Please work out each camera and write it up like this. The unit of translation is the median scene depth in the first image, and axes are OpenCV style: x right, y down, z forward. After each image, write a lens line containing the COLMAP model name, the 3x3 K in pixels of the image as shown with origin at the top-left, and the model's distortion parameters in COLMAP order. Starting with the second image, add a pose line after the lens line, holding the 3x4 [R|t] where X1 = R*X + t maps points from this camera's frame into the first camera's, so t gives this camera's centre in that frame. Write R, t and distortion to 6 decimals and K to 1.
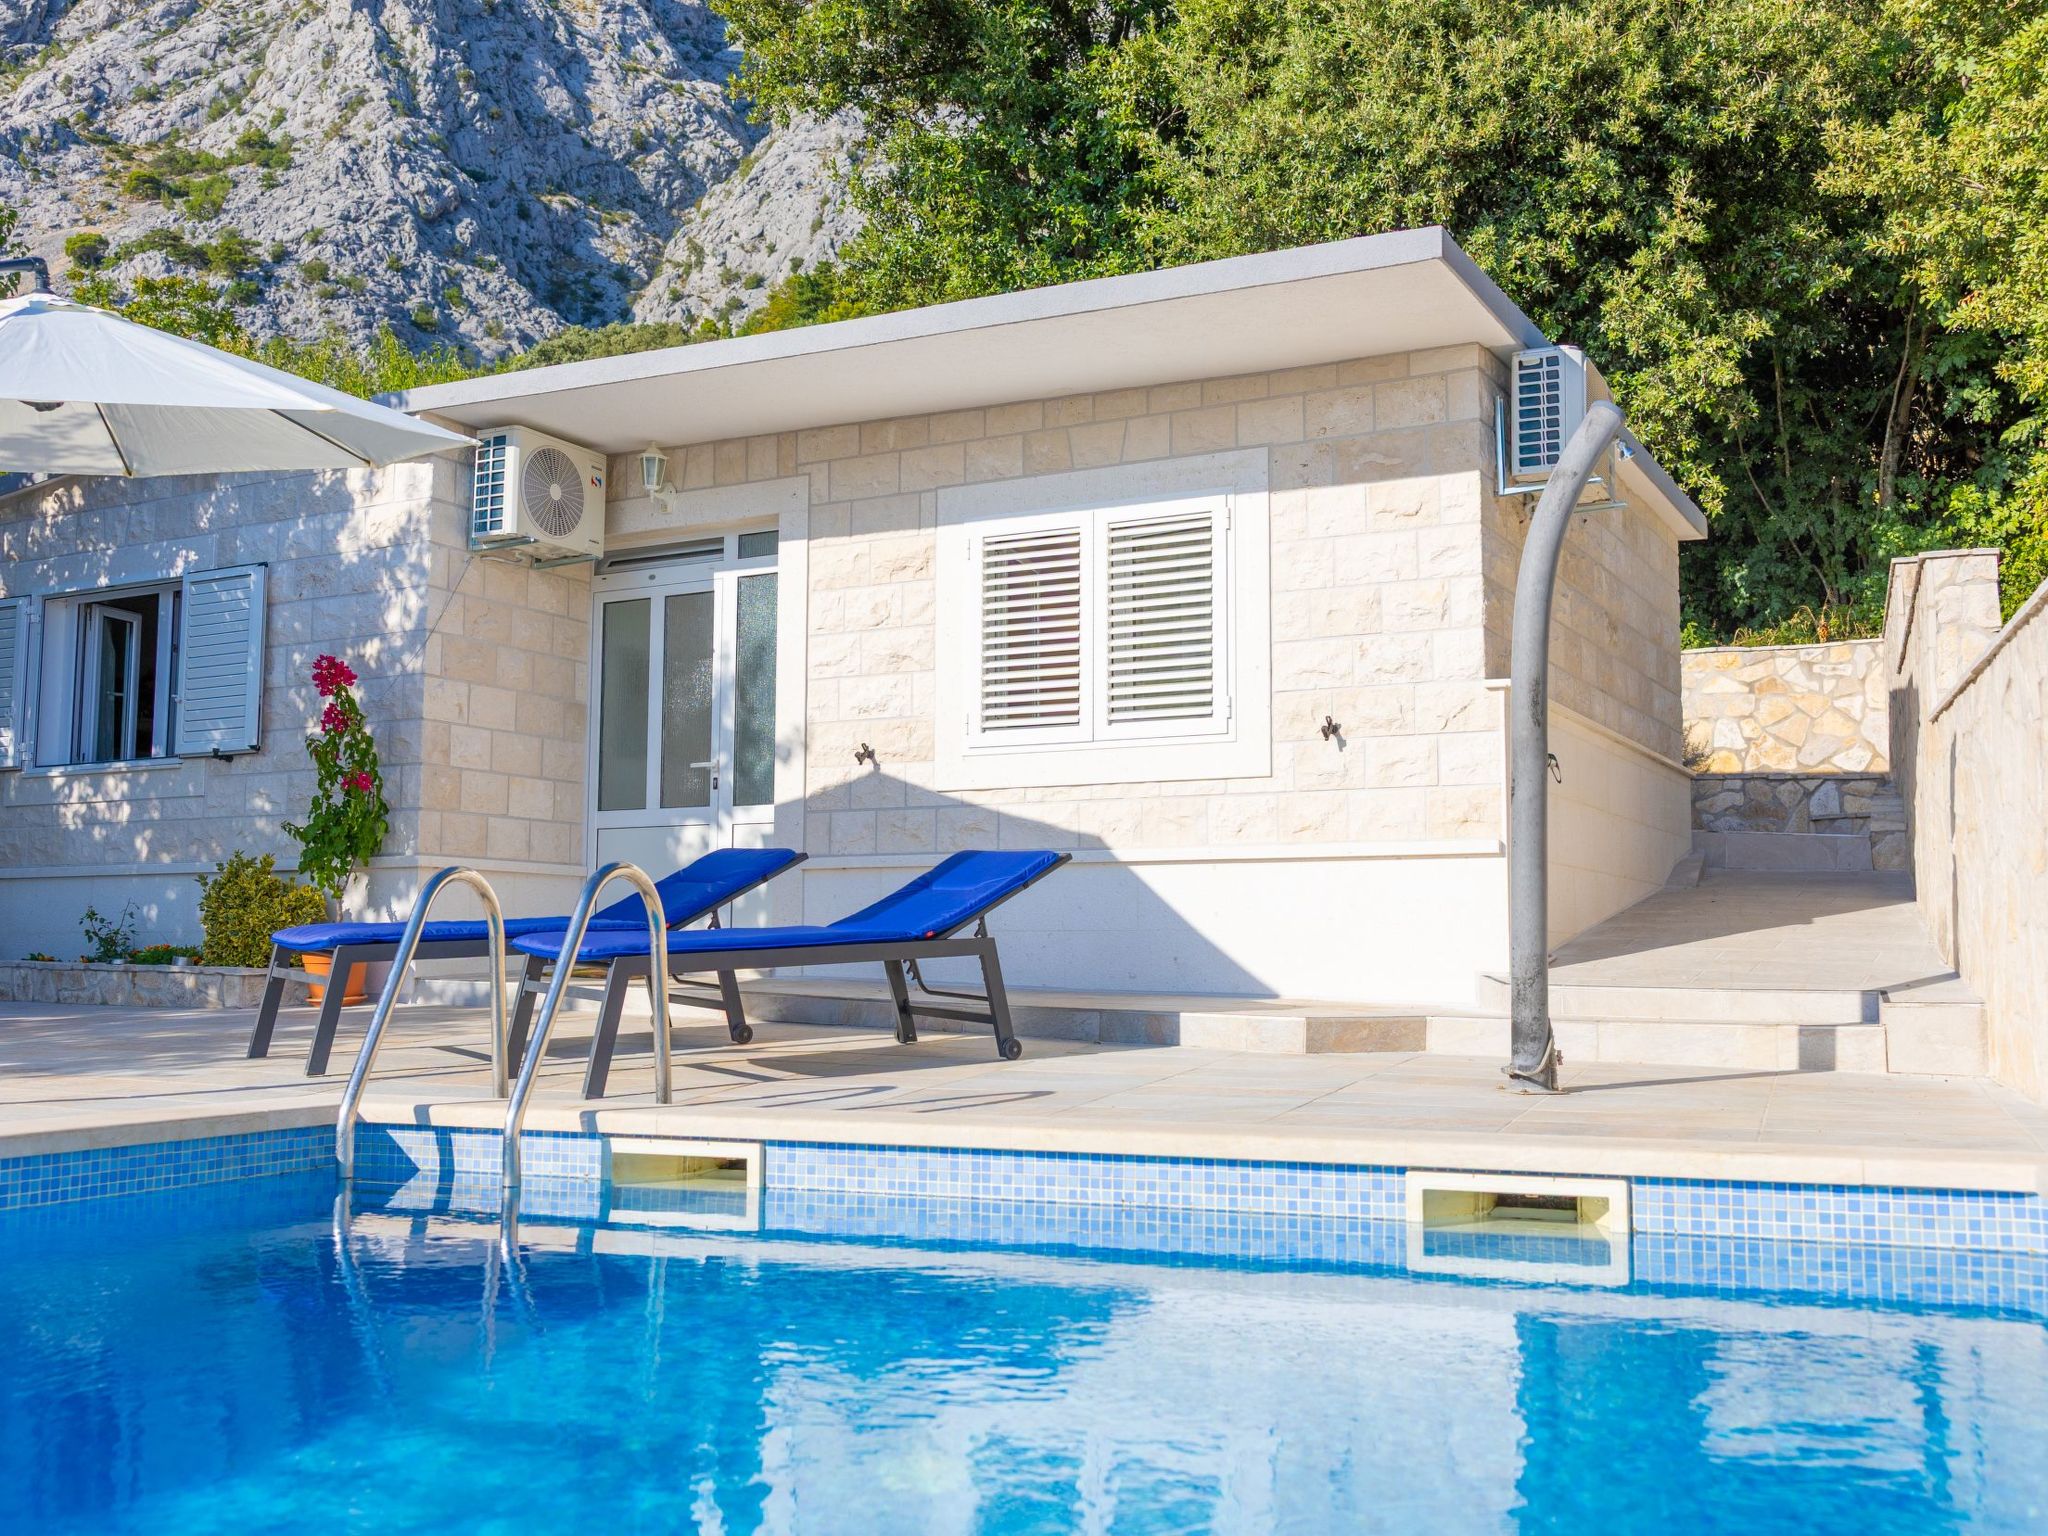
lens RADIAL K [[2000.7, 0, 1026.1], [0, 2000.7, 768.5], [0, 0, 1]] dist [0.007462, 0.016025]
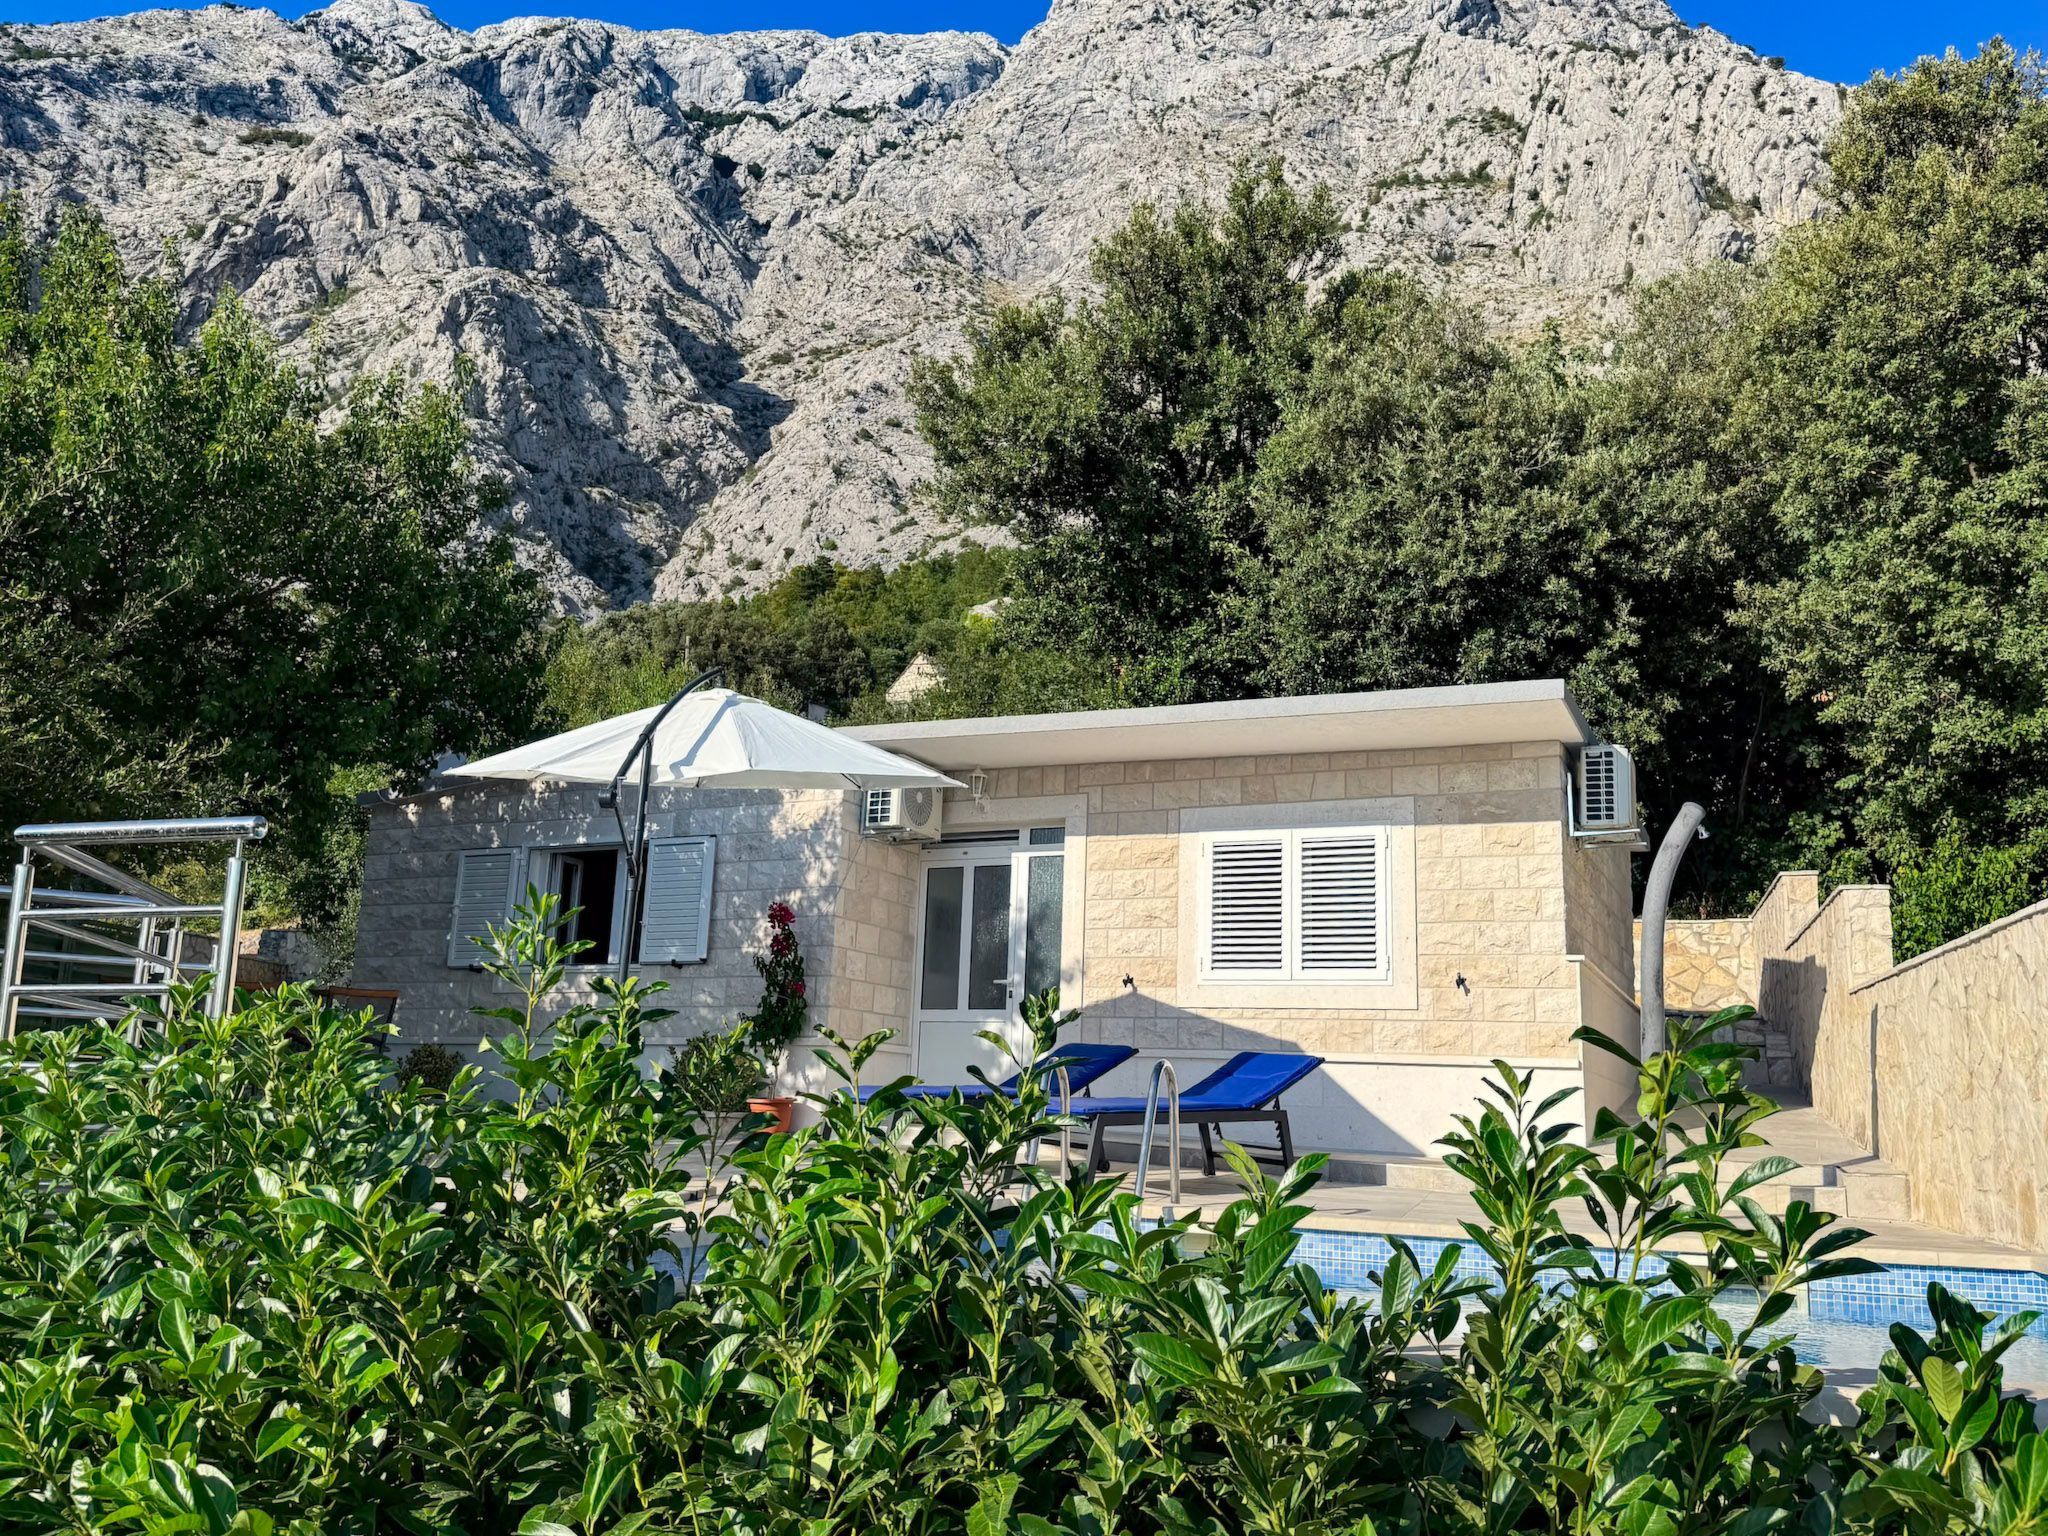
lens RADIAL K [[1611.5, 0, 1018.7], [0, 1611.5, 808.5], [0, 0, 1]] dist [0.165902, -0.279375]
pose [[0.998212, 0.042018, 0.042503, -0.161026], [-0.037836, 0.994775, -0.094819, -0.012935], [-0.046265, 0.093041, 0.994587, -0.165192]]
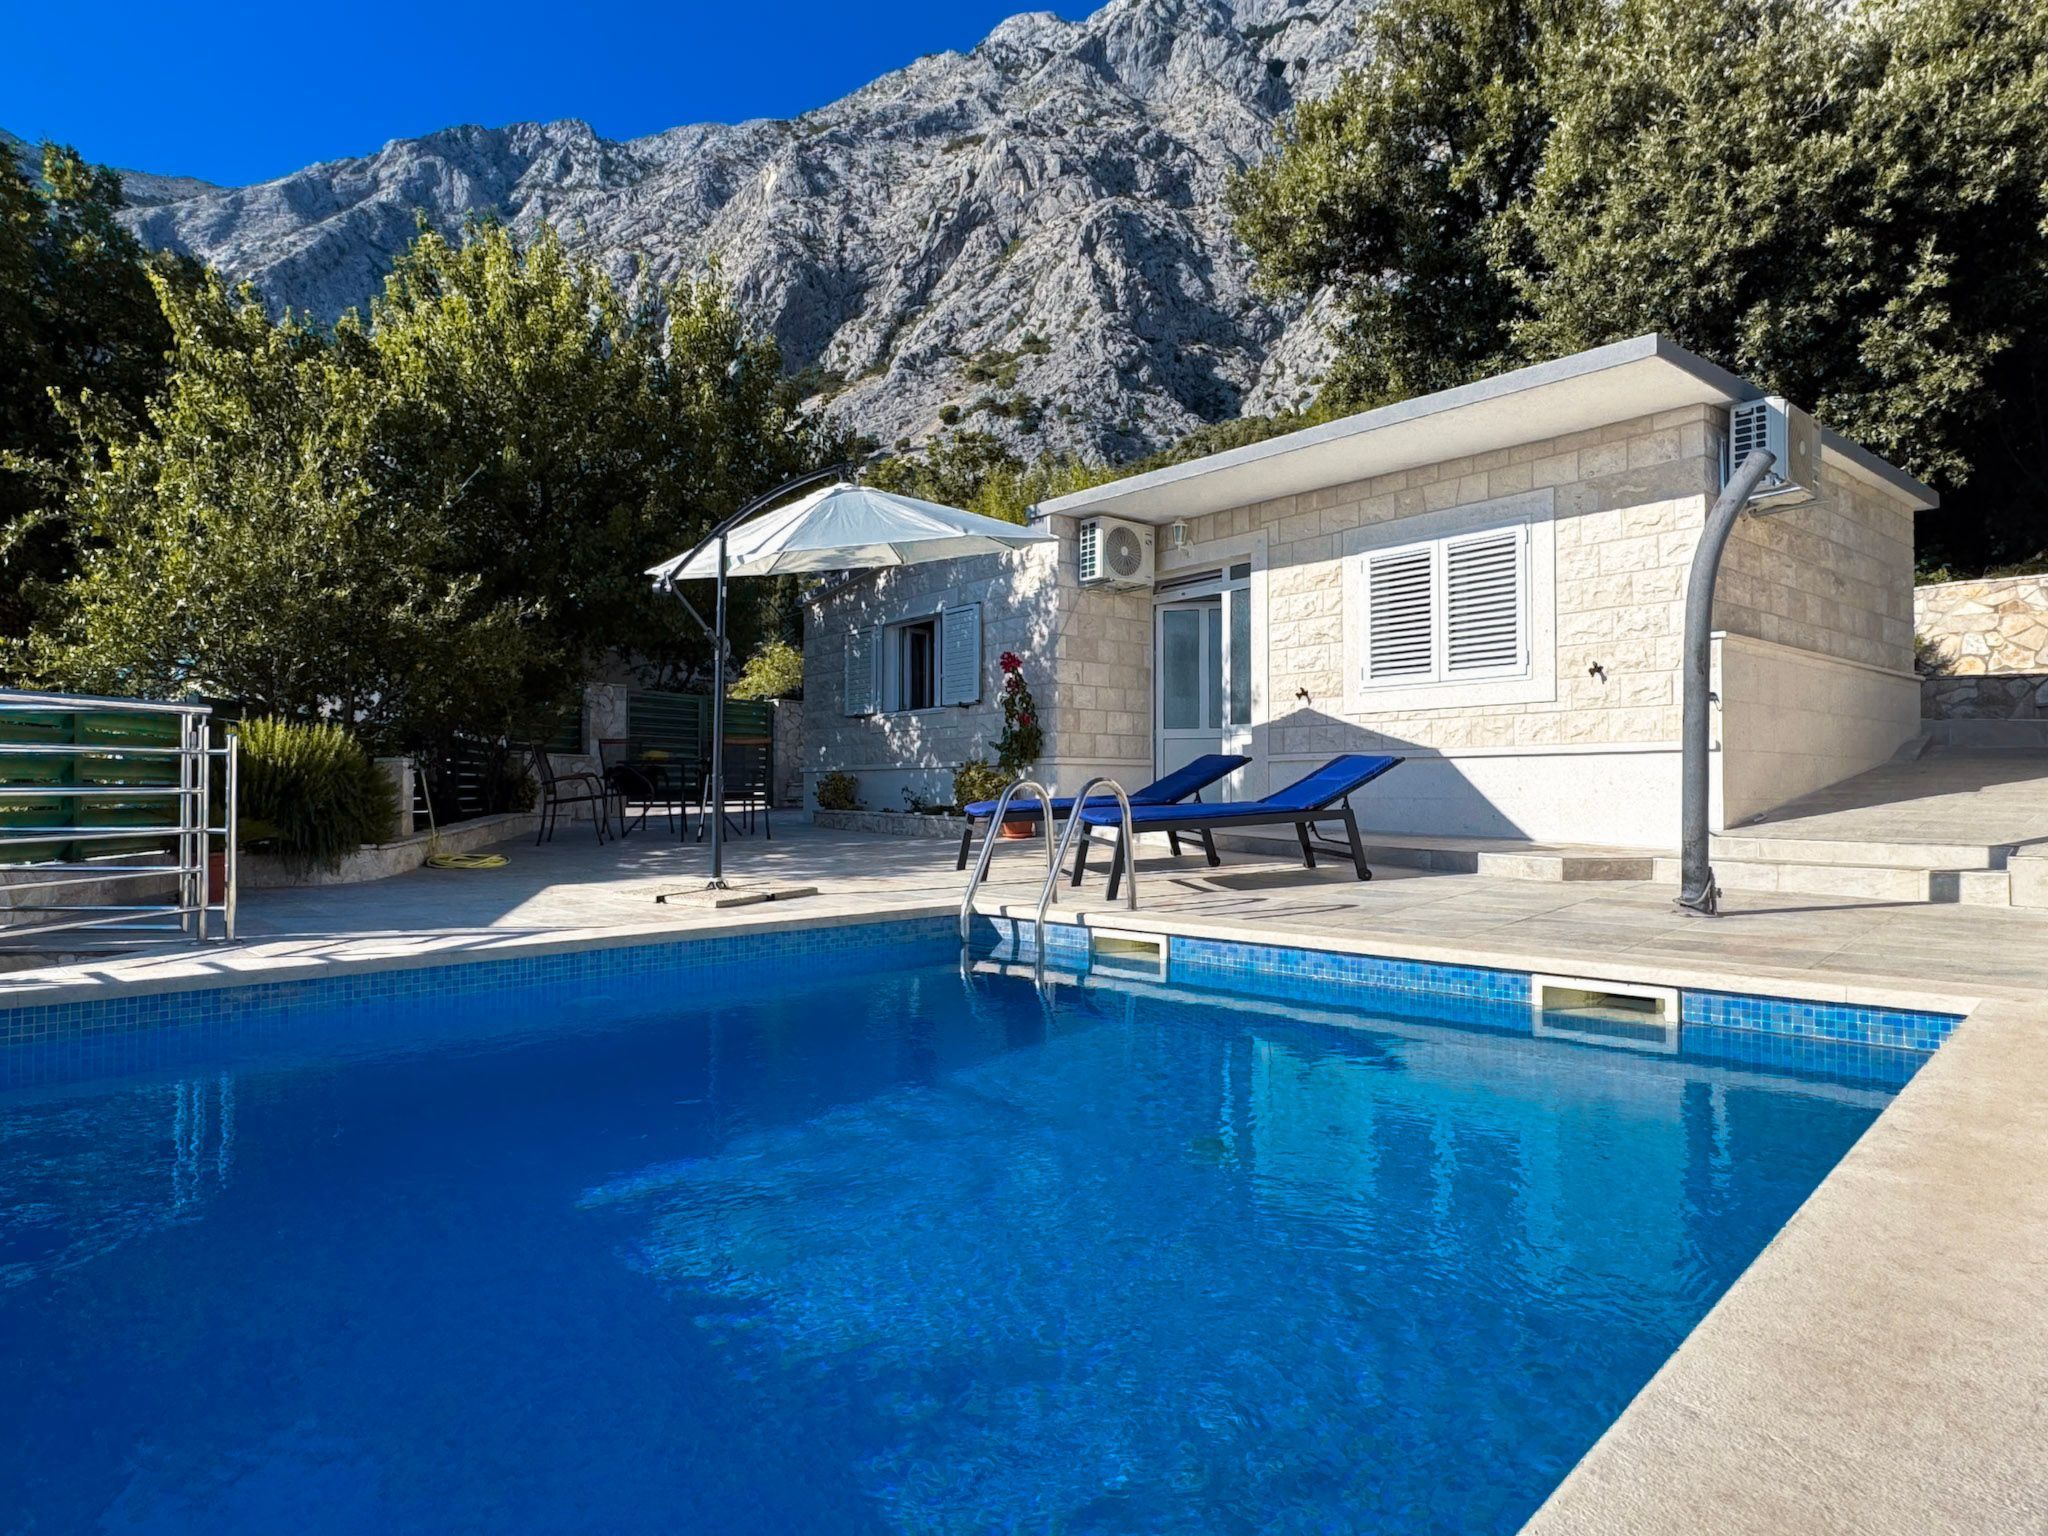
lens RADIAL K [[1169.4, 0, 1011.4], [0, 1169.4, 771.4], [0, 0, 1]] dist [-0.001489, 0.001674]
pose [[0.921288, -0.011923, -0.388699, 0.055820], [0.042040, 0.996726, 0.069069, -0.014639], [0.386603, -0.079974, 0.918772, -0.005751]]
